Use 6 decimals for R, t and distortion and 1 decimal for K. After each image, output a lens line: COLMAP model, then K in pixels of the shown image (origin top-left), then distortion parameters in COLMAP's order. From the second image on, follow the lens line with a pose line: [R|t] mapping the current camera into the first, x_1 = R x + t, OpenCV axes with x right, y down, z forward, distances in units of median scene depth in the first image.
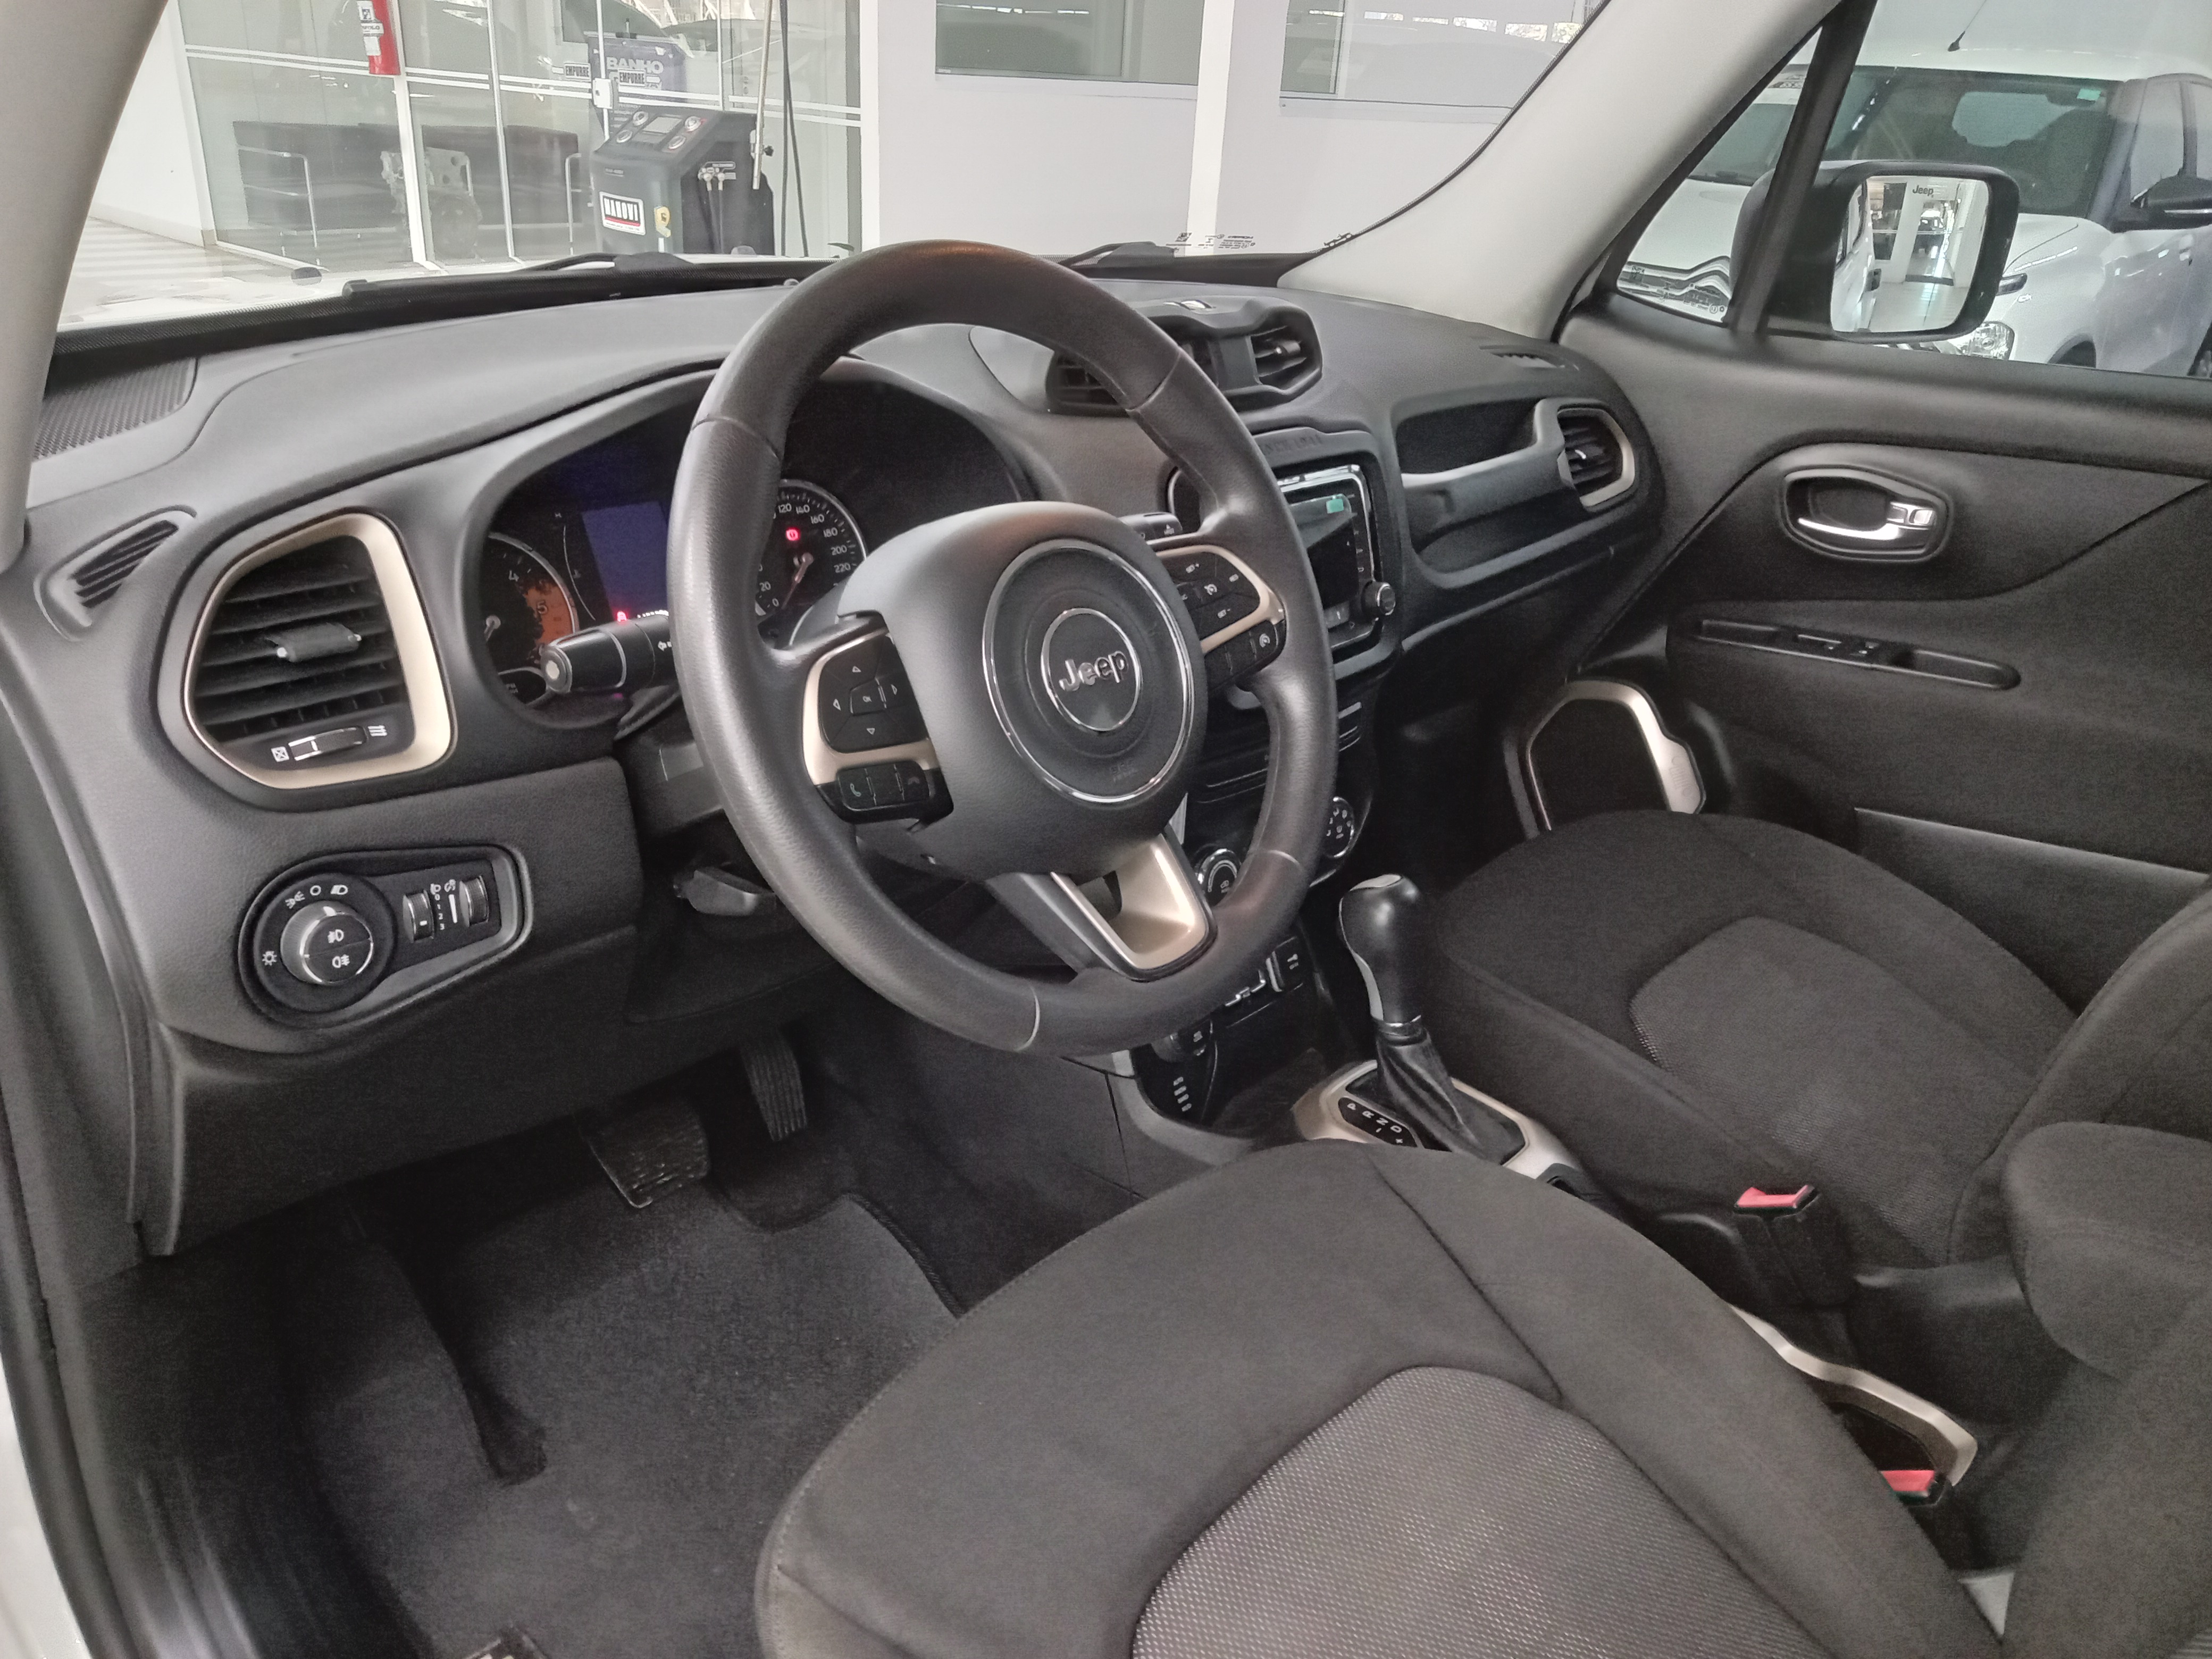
lens RADIAL K [[1661.9, 0, 1086.4], [0, 1661.9, 803.2], [0, 0, 1]] dist [0.016475, 0.004875]
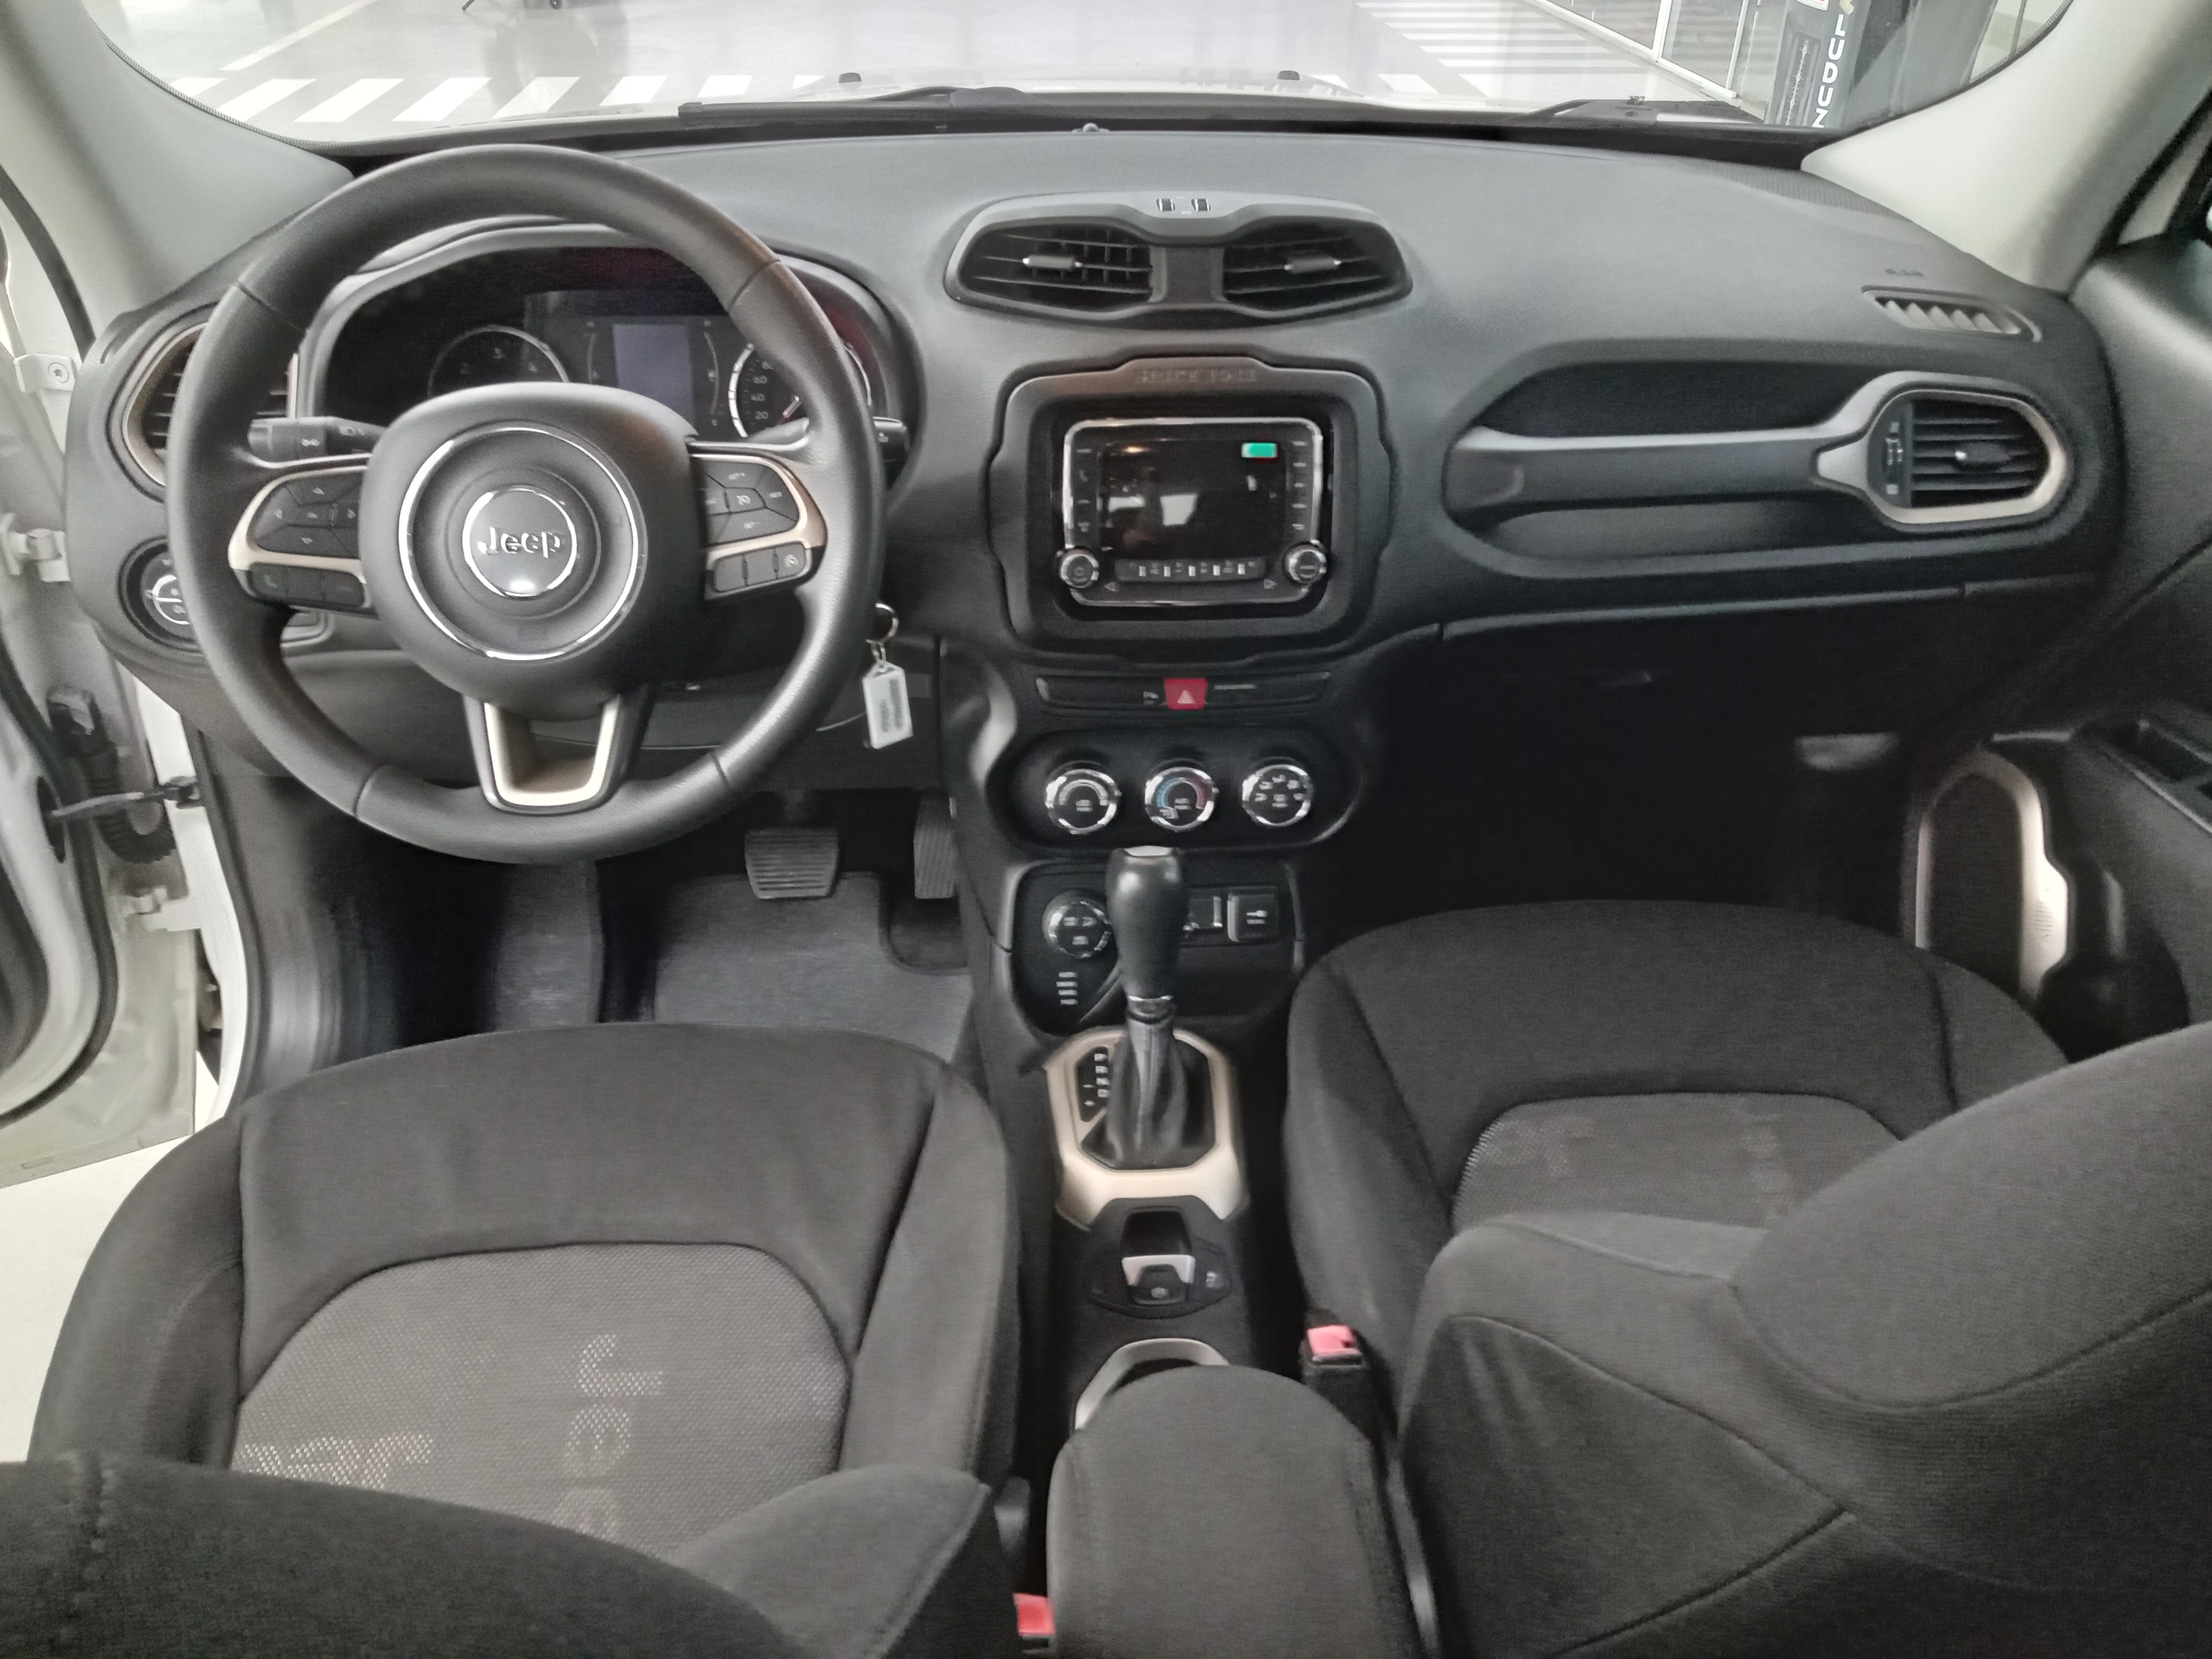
lens RADIAL K [[1661.9, 0, 1086.4], [0, 1661.9, 803.2], [0, 0, 1]] dist [0.016475, 0.004875]
pose [[0.709379, 0.345530, -0.614322, 0.701744], [-0.253541, 0.938344, 0.235005, -0.187071], [0.657646, -0.010952, 0.753247, 0.257948]]
